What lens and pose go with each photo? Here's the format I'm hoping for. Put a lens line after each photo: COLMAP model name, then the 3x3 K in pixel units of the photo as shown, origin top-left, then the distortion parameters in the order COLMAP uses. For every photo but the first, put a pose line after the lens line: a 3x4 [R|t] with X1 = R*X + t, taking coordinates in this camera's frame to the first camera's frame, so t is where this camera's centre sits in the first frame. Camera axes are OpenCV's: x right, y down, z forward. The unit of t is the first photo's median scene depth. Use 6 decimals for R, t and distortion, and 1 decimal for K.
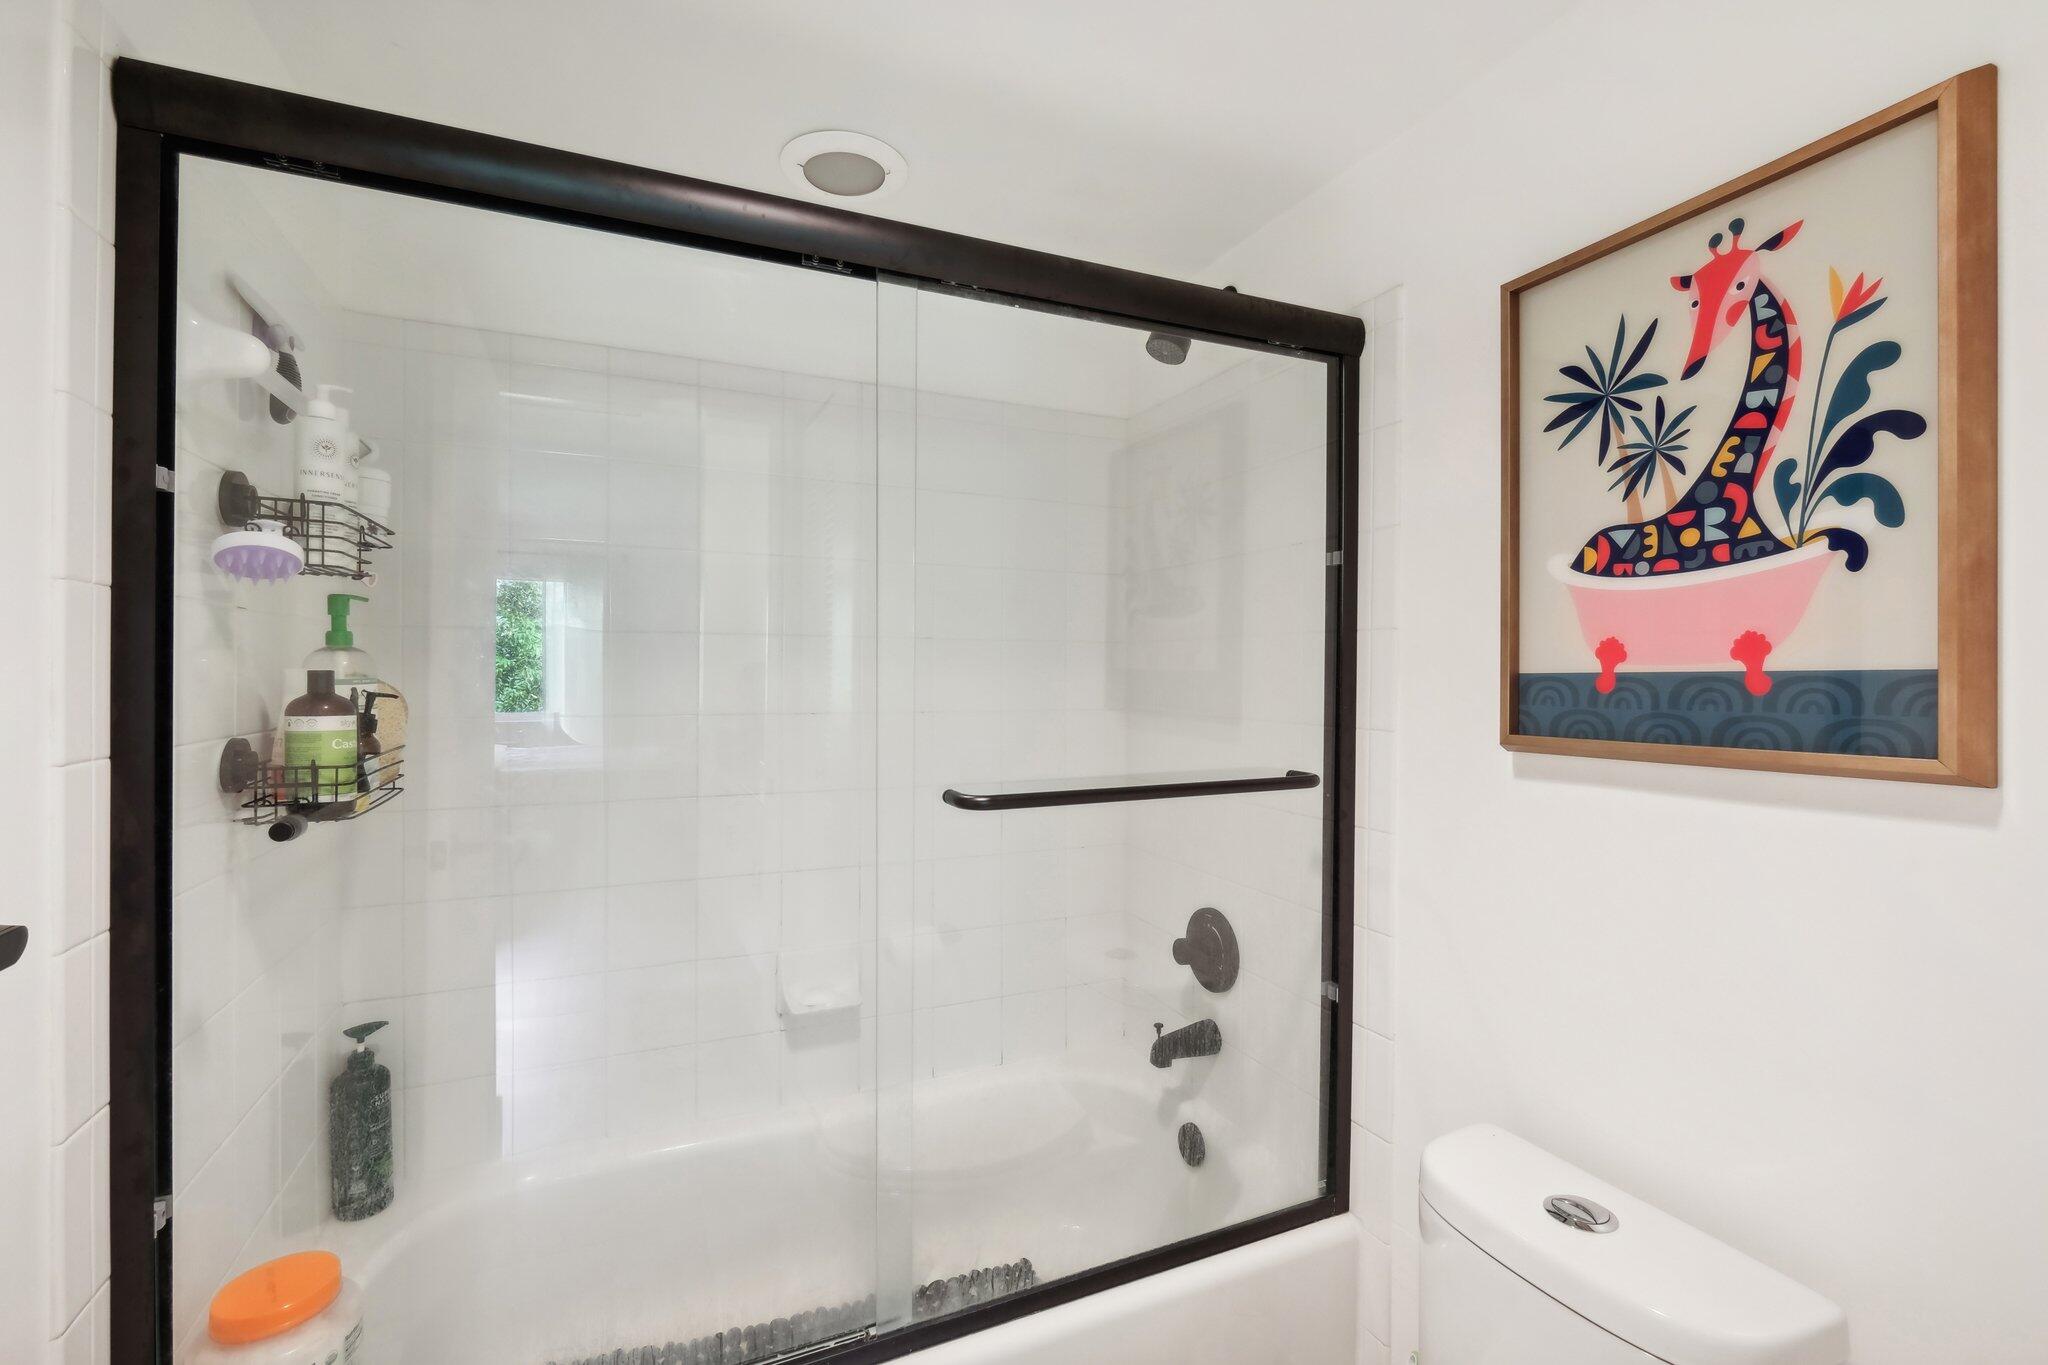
lens RADIAL K [[892.9, 0, 1024.0], [0, 892.9, 682.5], [0, 0, 1]] dist [0.001077, 0.000169]
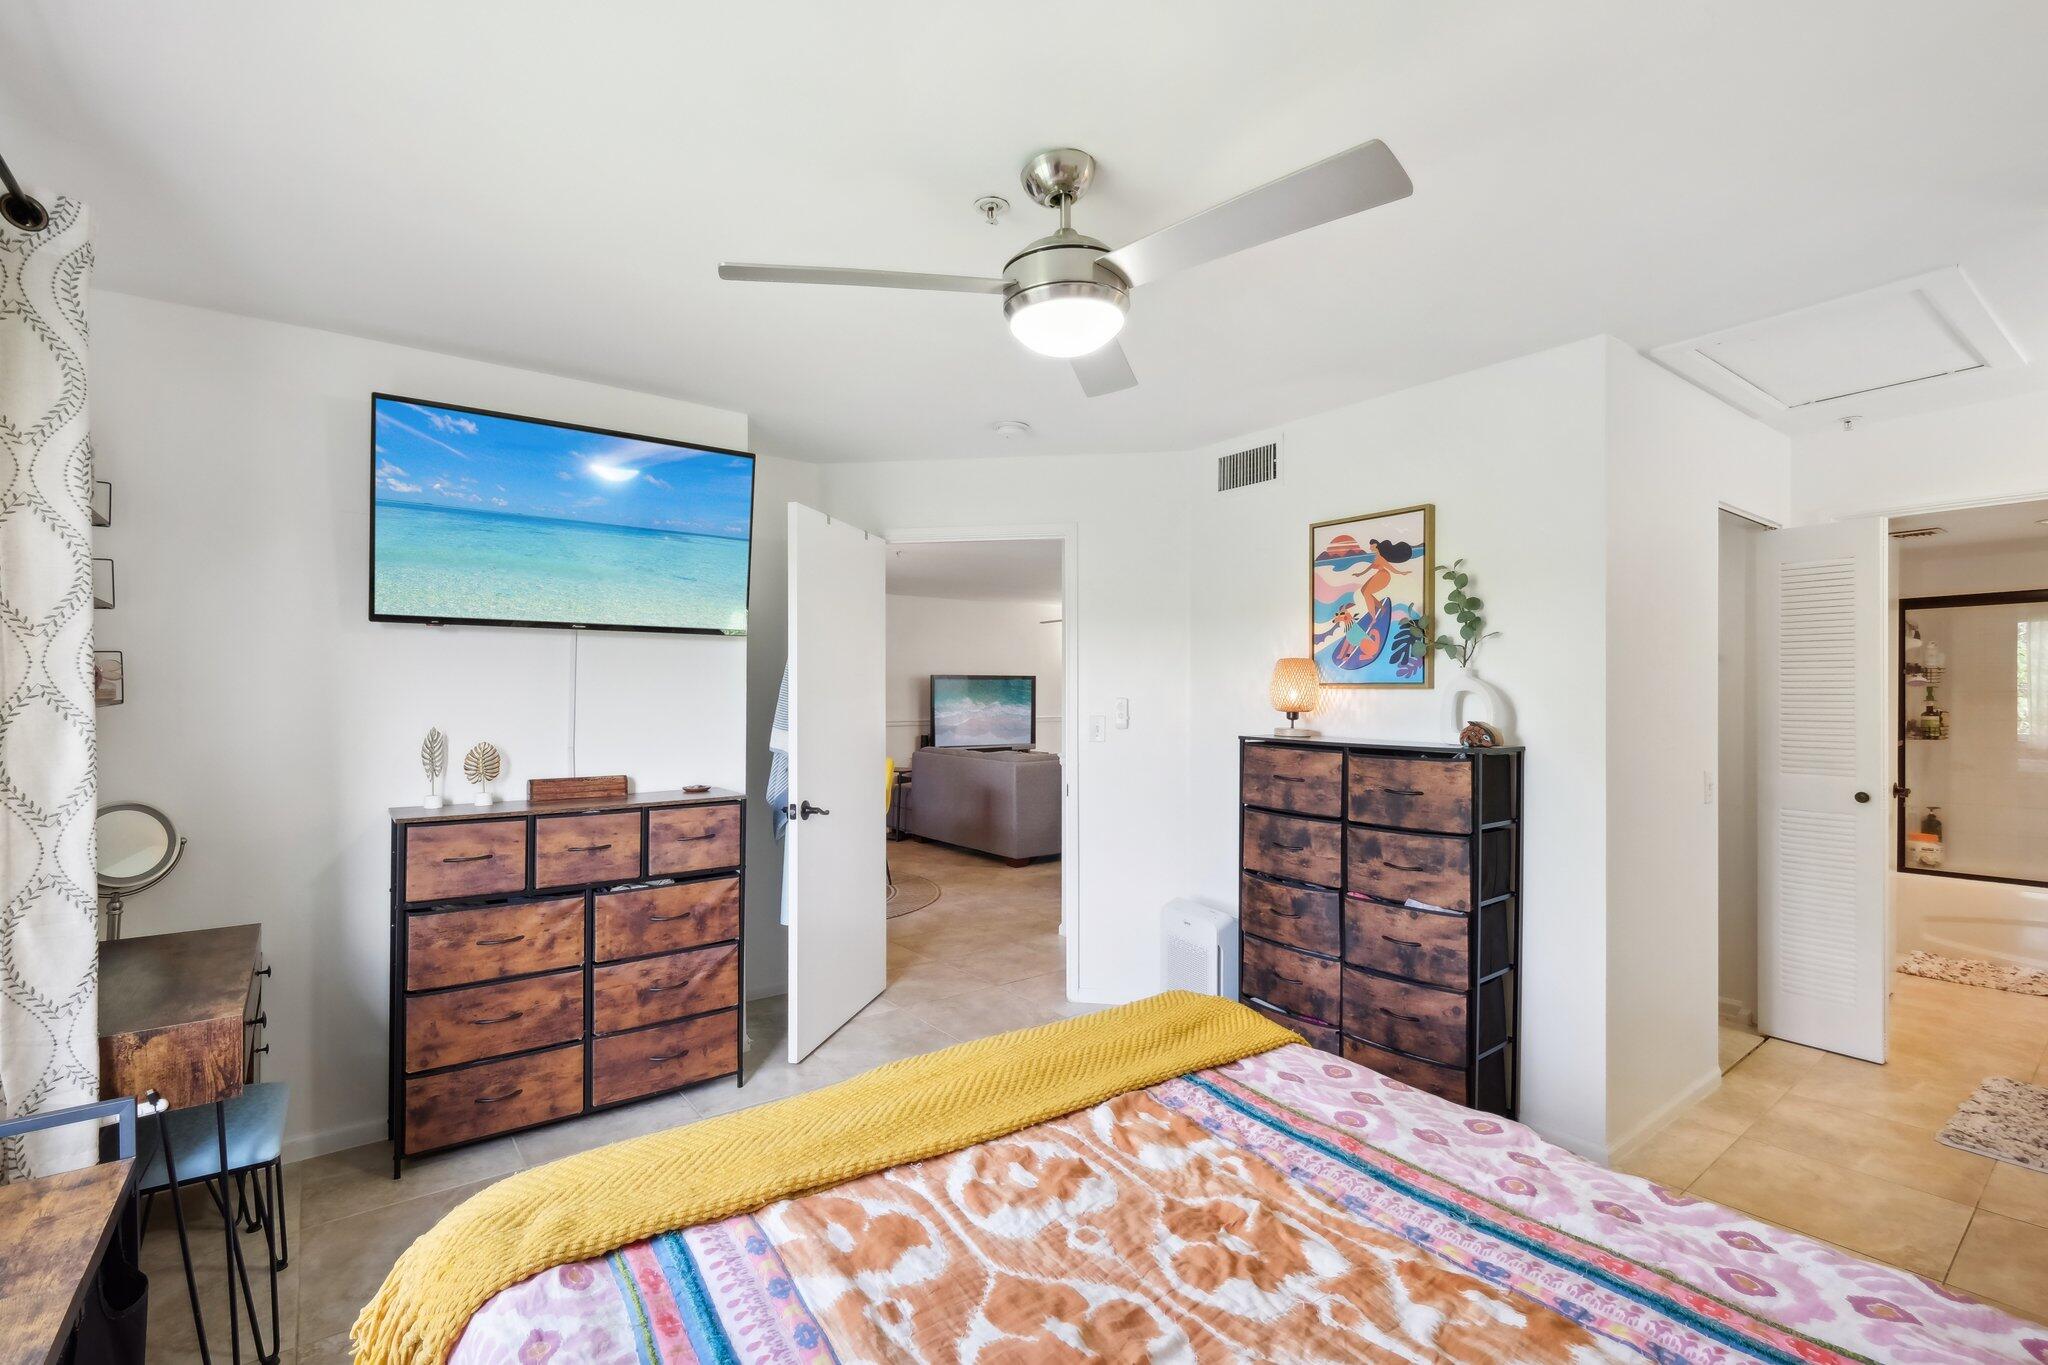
lens RADIAL K [[892.9, 0, 1024.0], [0, 892.9, 682.5], [0, 0, 1]] dist [0.001077, 0.000169]
pose [[0.222365, -0.011625, -0.974894, 2.547759], [-0.001113, 0.999925, -0.012178, -0.070778], [0.974963, 0.003793, 0.222336, -4.388286]]
